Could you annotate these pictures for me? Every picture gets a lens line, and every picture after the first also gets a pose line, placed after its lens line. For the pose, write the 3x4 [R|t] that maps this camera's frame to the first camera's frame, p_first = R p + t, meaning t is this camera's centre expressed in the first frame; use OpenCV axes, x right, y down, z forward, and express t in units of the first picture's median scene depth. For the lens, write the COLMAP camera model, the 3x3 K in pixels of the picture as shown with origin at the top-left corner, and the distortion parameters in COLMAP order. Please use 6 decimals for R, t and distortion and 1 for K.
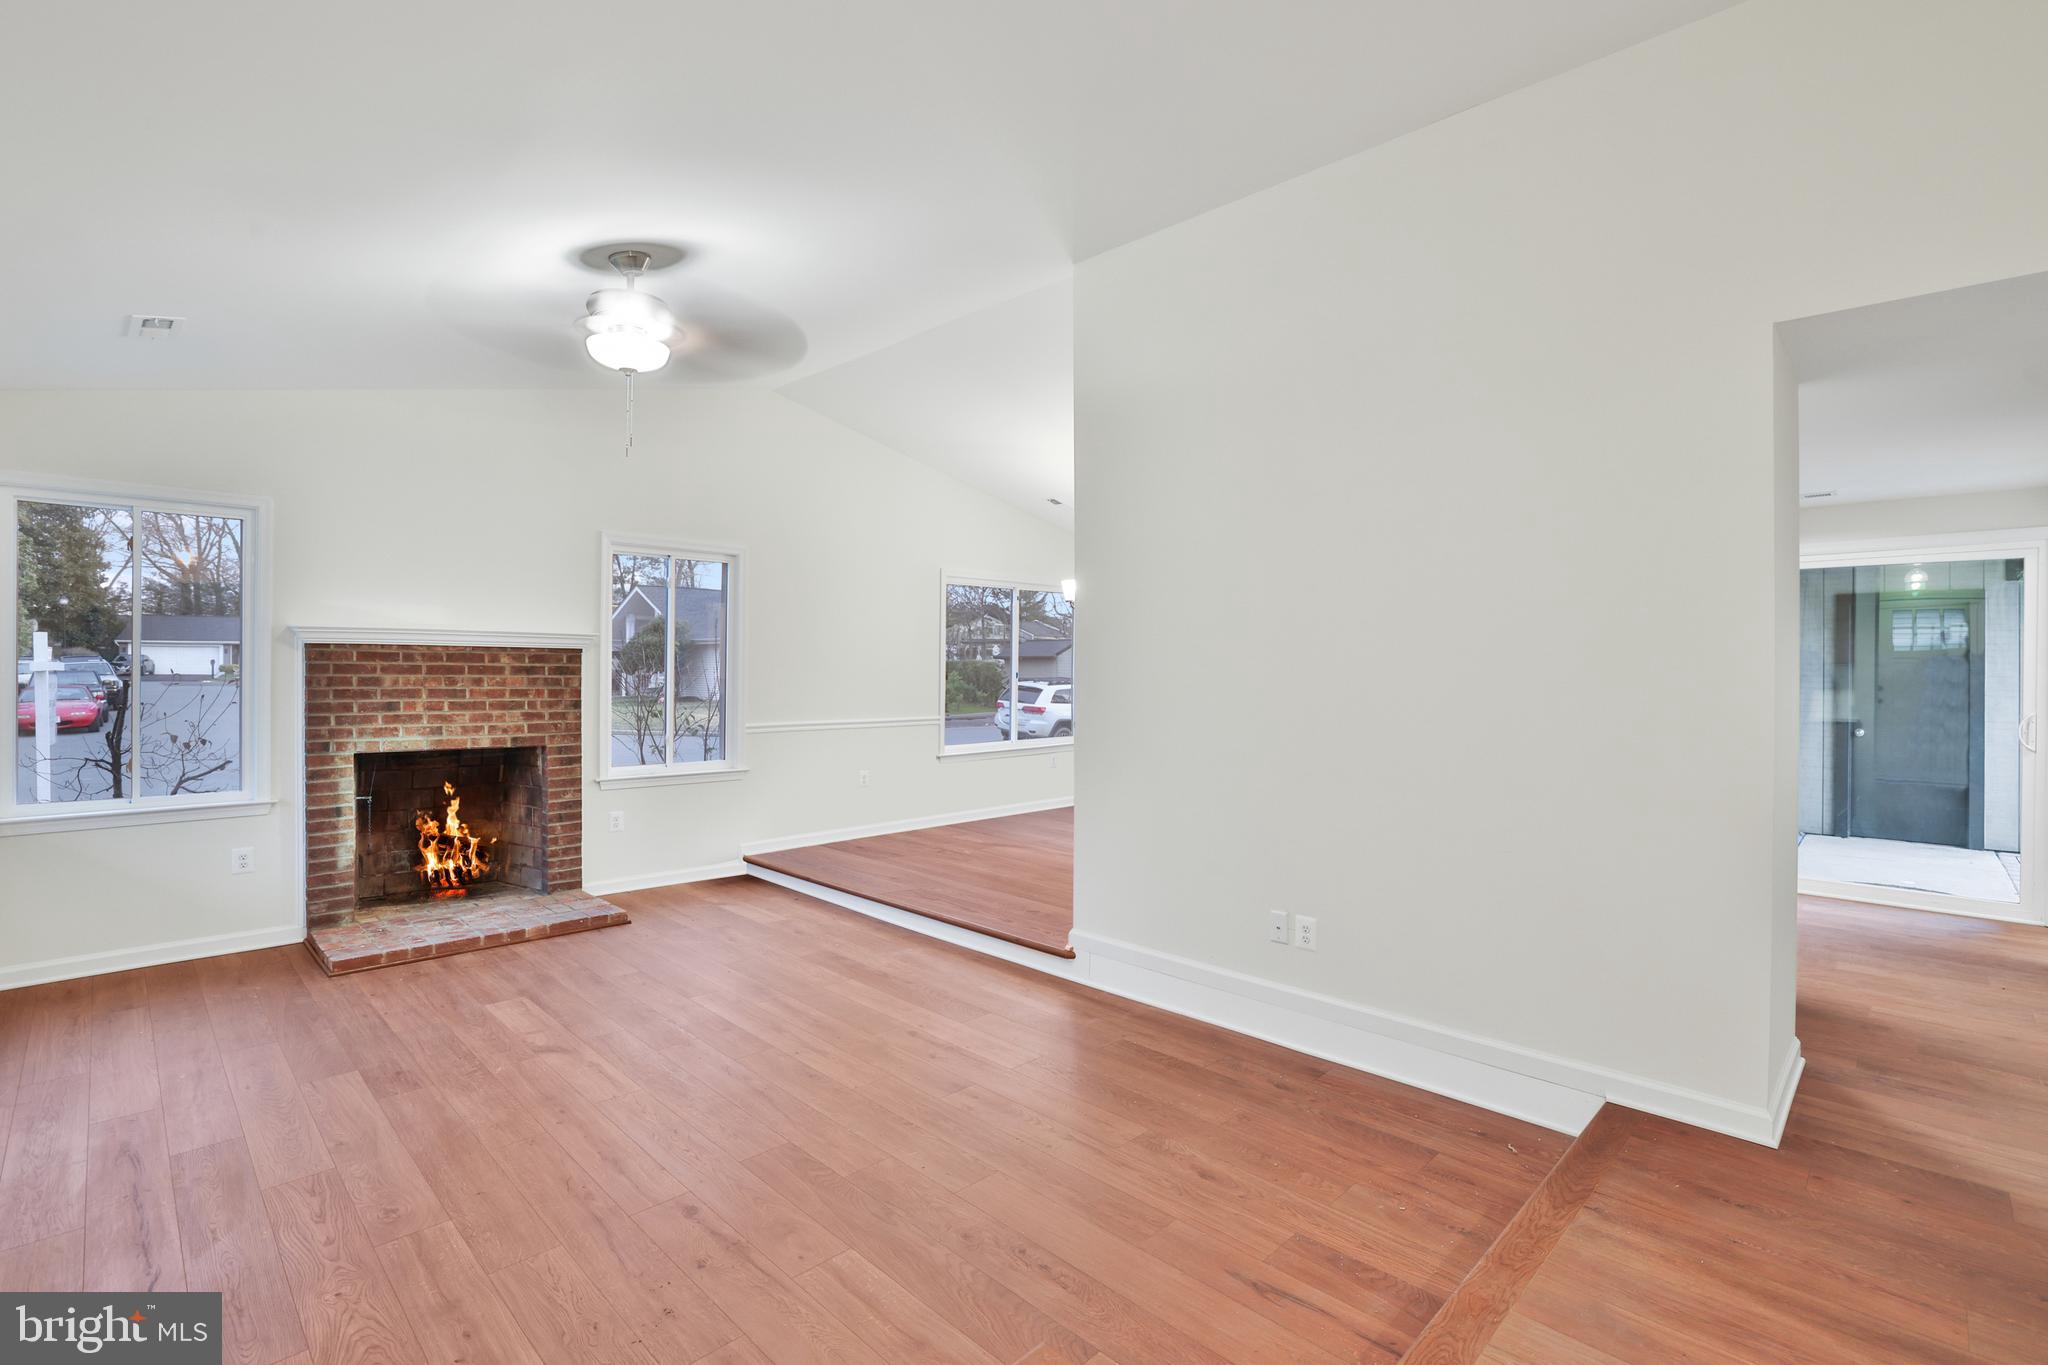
lens RADIAL K [[938.3, 0, 1025.3], [0, 938.3, 683.3], [0, 0, 1]] dist [-0.048546, 0.018760]
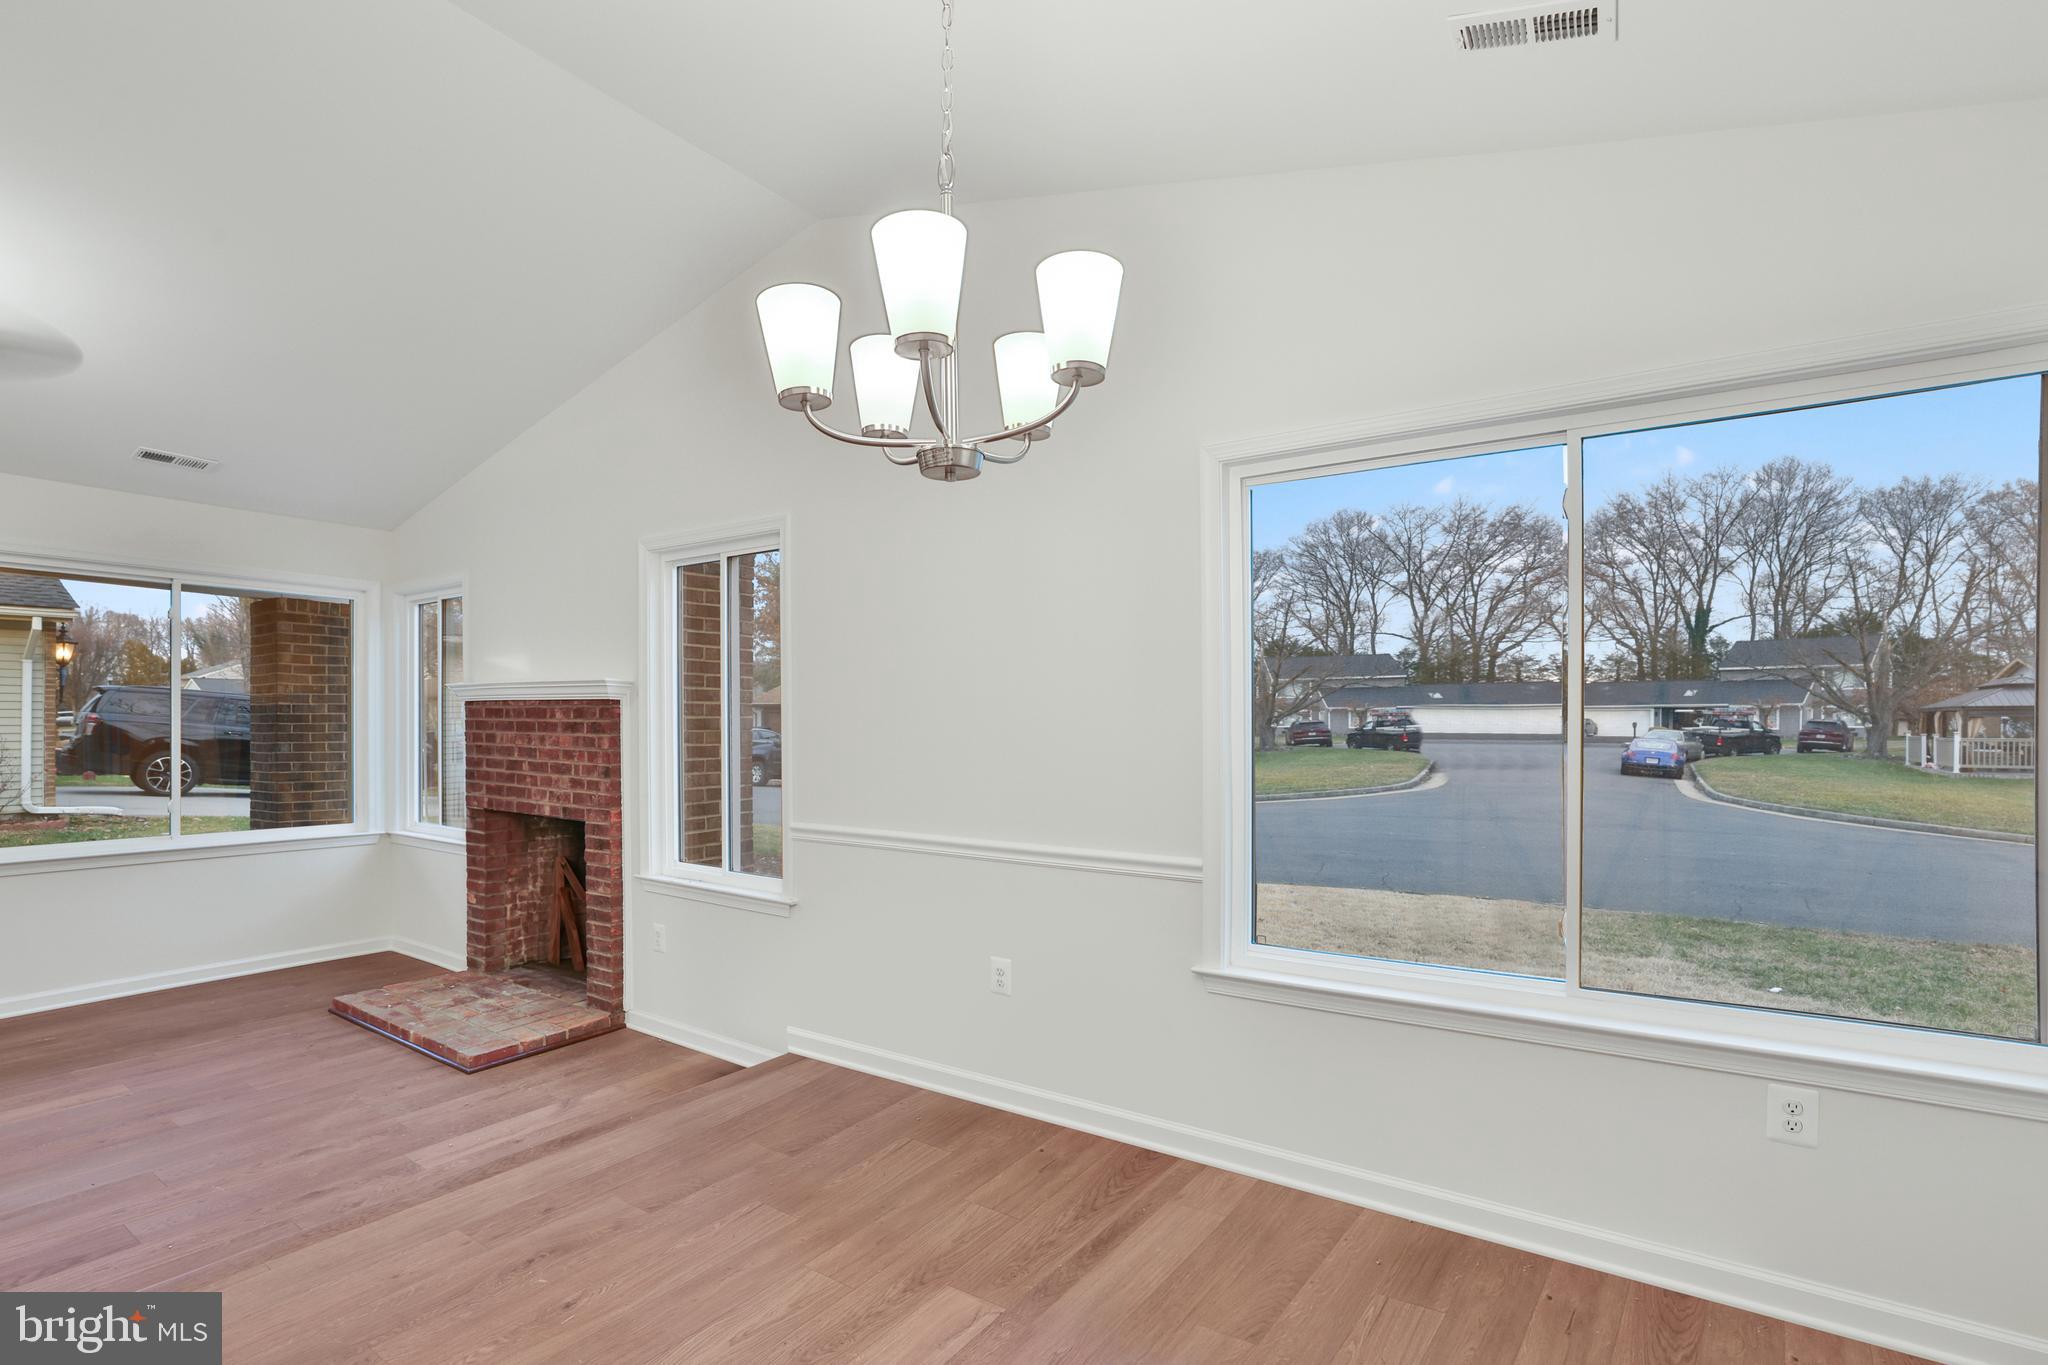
lens RADIAL K [[952.6, 0, 1019.0], [0, 952.6, 724.0], [0, 0, 1]] dist [-0.052938, 0.021043]
pose [[0.183574, -0.004562, -0.982995, 0.381577], [-0.019421, 0.999777, -0.008267, -0.018913], [0.982814, 0.020609, 0.183445, 1.311456]]
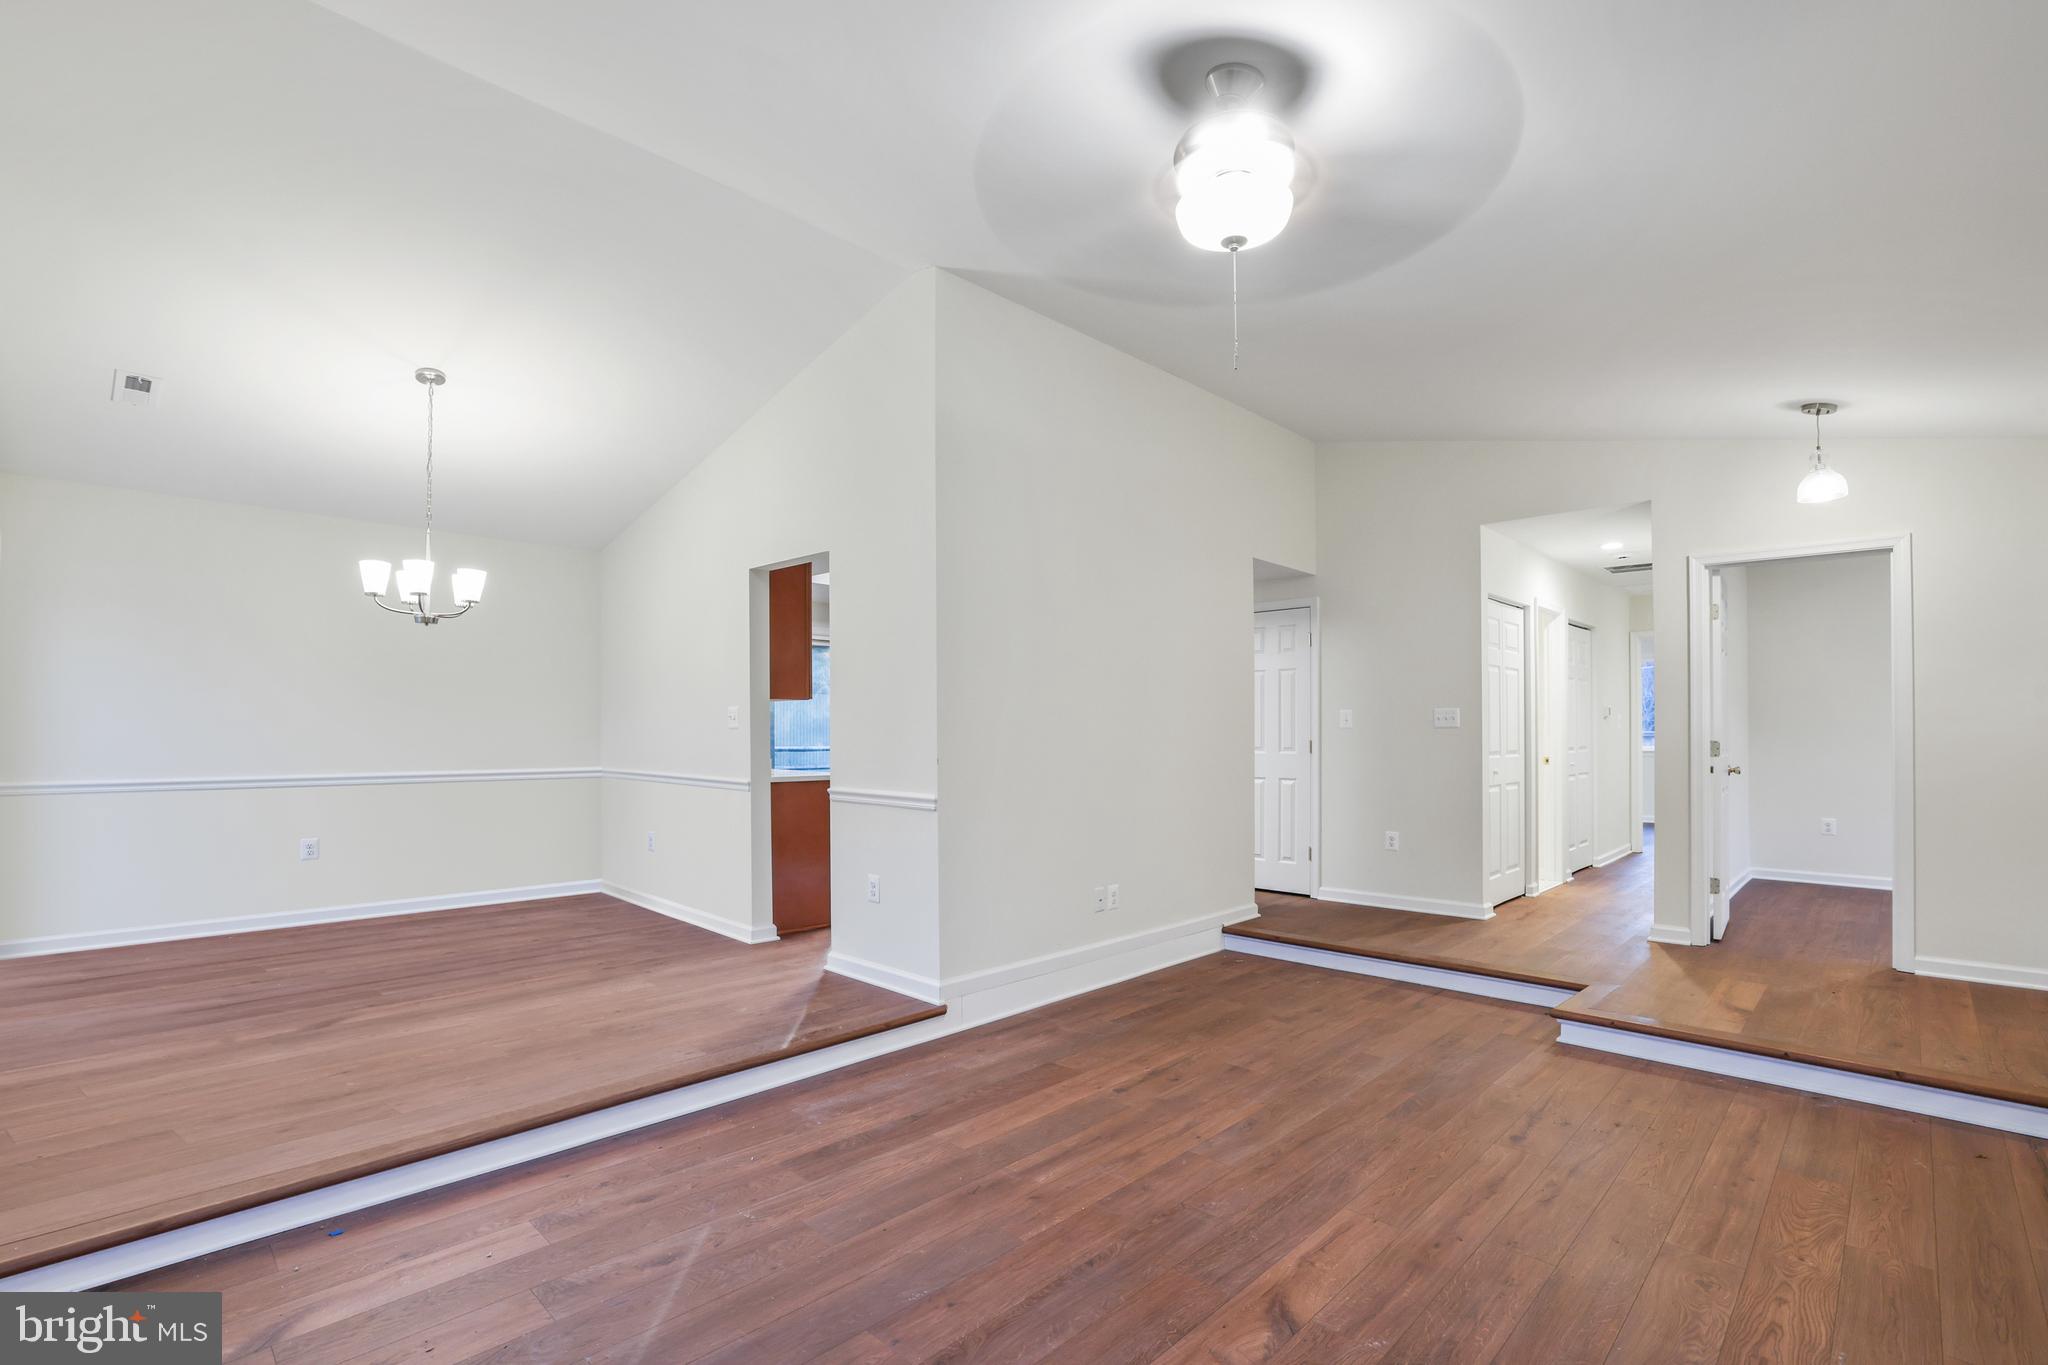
lens RADIAL K [[935.1, 0, 1028.6], [0, 935.1, 725.2], [0, 0, 1]] dist [-0.047358, 0.018053]
pose [[-0.010866, 0.000770, 0.999941, -0.753388], [0.014914, 0.999889, -0.000608, 0.009388], [-0.999830, 0.014907, -0.010877, 0.793325]]
